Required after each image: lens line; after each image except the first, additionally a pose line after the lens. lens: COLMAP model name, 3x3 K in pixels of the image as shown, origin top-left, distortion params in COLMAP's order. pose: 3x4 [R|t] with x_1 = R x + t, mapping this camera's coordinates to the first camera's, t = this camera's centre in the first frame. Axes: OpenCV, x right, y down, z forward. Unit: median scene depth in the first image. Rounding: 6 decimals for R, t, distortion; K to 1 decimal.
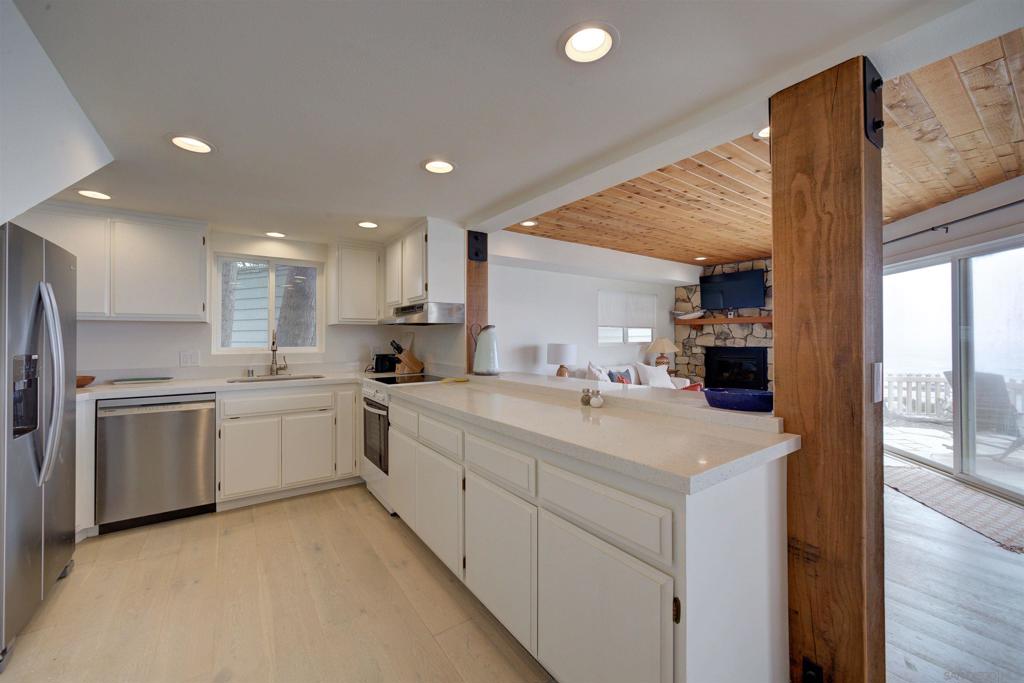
lens RADIAL K [[401.8, 0, 510.2], [0, 401.8, 338.0], [0, 0, 1]] dist [-0.031983, 0.012835]
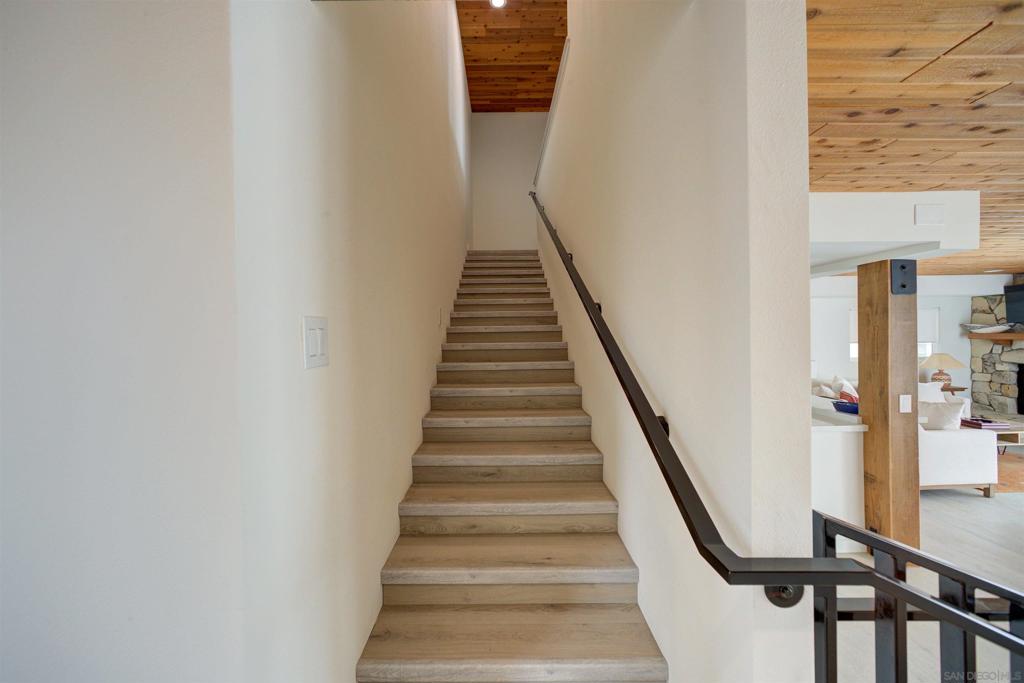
lens RADIAL K [[401.8, 0, 510.2], [0, 401.8, 338.0], [0, 0, 1]] dist [-0.031983, 0.012835]
pose [[0.817419, -0.007892, -0.575989, 0.079424], [0.011502, 0.999930, 0.002622, -0.056074], [0.575929, -0.008768, 0.817453, -0.406035]]
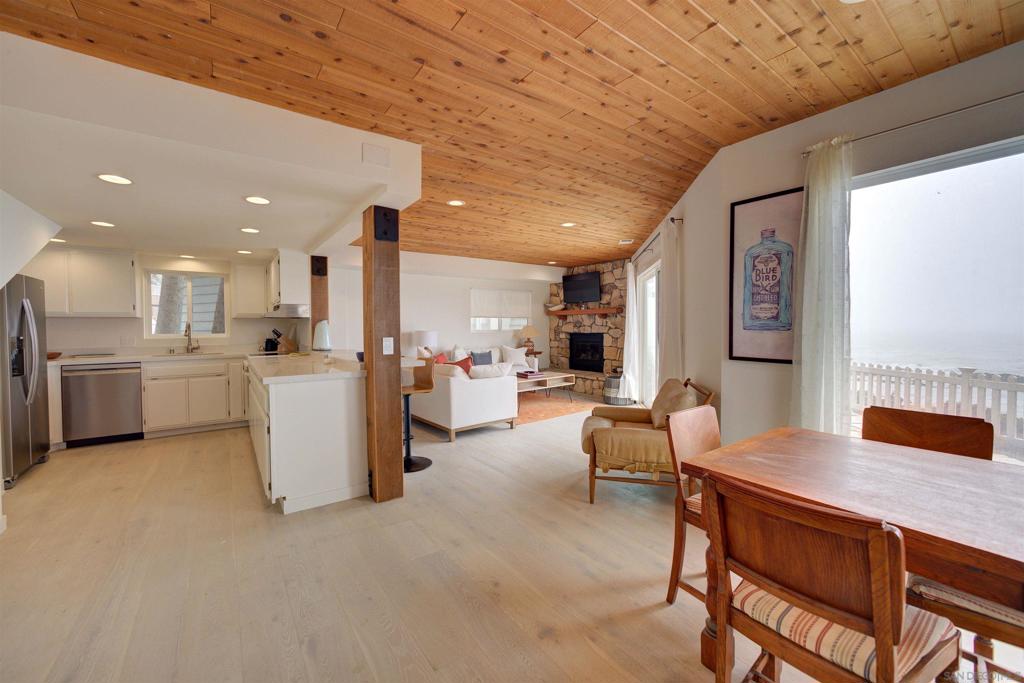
lens RADIAL K [[401.8, 0, 510.2], [0, 401.8, 338.0], [0, 0, 1]] dist [-0.031983, 0.012835]
pose [[0.999897, -0.004034, 0.013753, 0.319339], [0.003628, 0.999561, 0.029405, 0.000301], [-0.013865, -0.029352, 0.999473, -0.265058]]
